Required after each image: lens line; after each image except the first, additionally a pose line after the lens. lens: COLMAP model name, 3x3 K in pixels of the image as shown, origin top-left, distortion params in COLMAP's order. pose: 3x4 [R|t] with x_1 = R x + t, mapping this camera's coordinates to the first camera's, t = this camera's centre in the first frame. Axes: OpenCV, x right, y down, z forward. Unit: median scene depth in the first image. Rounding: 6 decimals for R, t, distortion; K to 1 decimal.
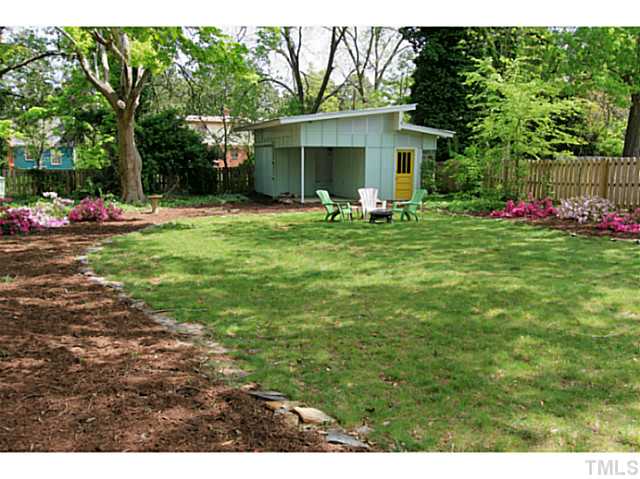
lens RADIAL K [[577.2, 0, 320.0], [0, 577.2, 238.1], [0, 0, 1]] dist [0.001983, 0.023568]
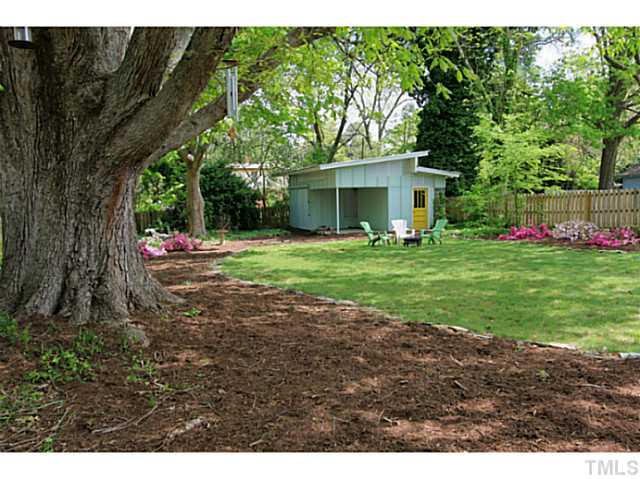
lens RADIAL K [[538.3, 0, 321.6], [0, 538.3, 242.2], [0, 0, 1]] dist [0.014983, 0.014345]
pose [[0.999590, -0.026182, 0.011546, -0.079657], [0.026797, 0.998030, -0.056723, 0.019421], [-0.010039, 0.057009, 0.998323, -0.127246]]
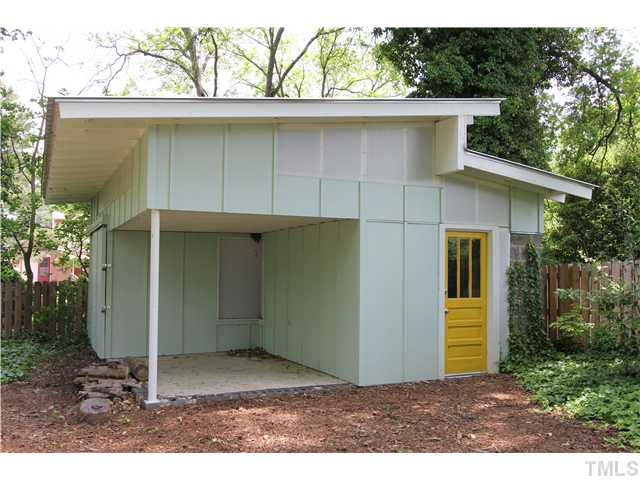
lens RADIAL K [[538.3, 0, 321.7], [0, 538.3, 240.6], [0, 0, 1]] dist [0.014983, 0.014345]
pose [[0.993650, 0.004944, 0.112404, 0.023973], [0.017366, 0.980323, -0.196636, -0.089179], [-0.111165, 0.197340, 0.974012, 0.730972]]
